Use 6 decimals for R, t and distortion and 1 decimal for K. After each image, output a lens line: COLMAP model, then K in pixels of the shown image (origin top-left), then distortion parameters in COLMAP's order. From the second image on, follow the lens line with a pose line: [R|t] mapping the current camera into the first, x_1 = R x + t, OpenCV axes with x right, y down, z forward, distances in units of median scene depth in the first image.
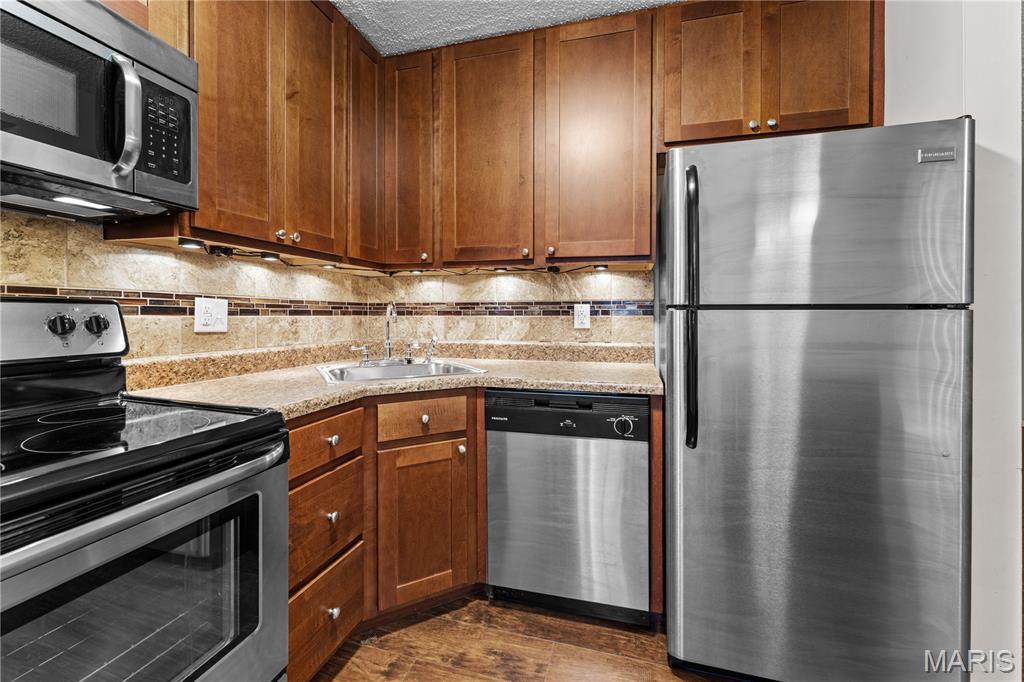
lens RADIAL K [[421.3, 0, 514.8], [0, 421.3, 316.0], [0, 0, 1]] dist [-0.000688, -0.000257]
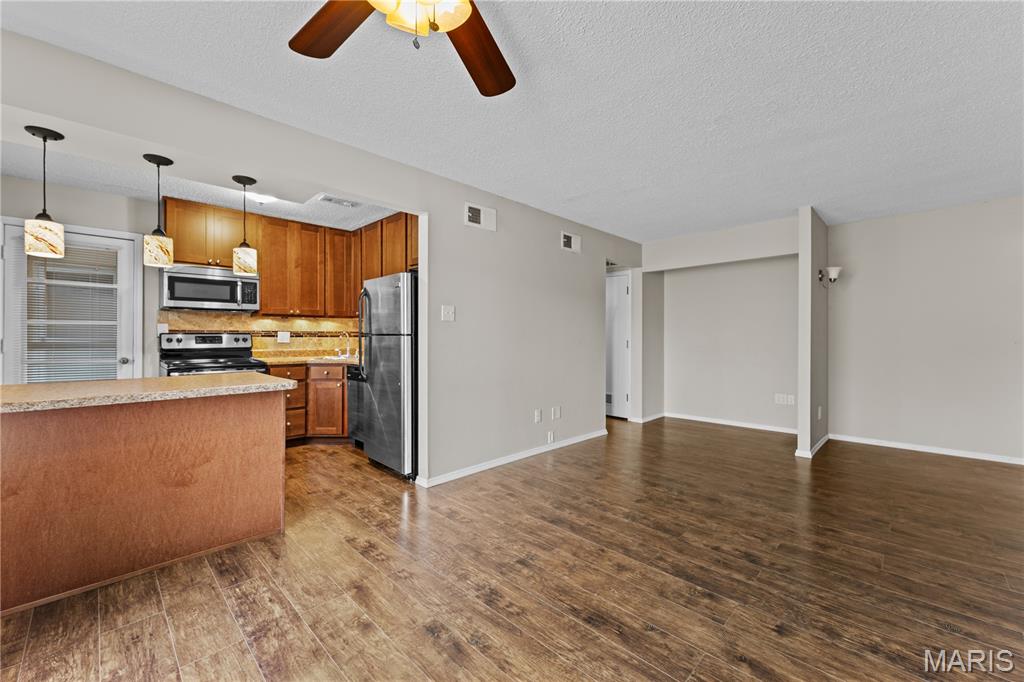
lens RADIAL K [[413.3, 0, 518.7], [0, 413.3, 331.9], [0, 0, 1]] dist [-0.000027, -0.000076]
pose [[0.877009, -0.004820, -0.480450, 2.199140], [-0.001200, 0.999925, -0.012222, -0.005671], [0.480472, 0.011295, 0.876937, -0.819468]]
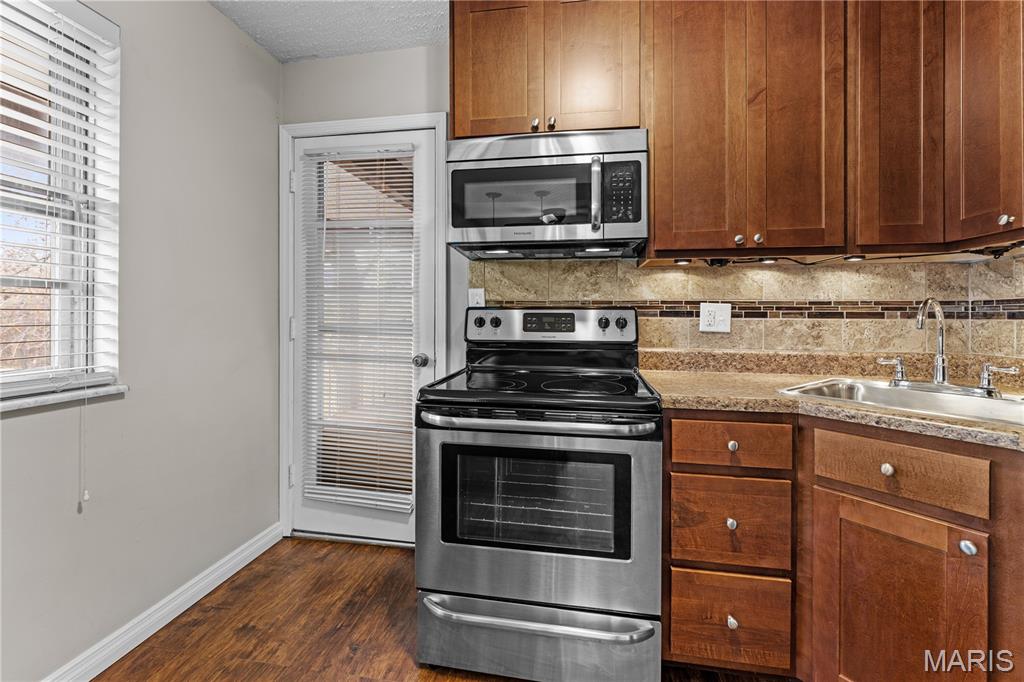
lens RADIAL K [[421.3, 0, 514.8], [0, 421.3, 316.0], [0, 0, 1]] dist [-0.000688, -0.000257]
pose [[0.108827, -0.002401, -0.994058, 0.376917], [-0.007203, 0.999969, -0.003204, 0.001953], [0.994035, 0.007509, 0.108806, 0.304590]]
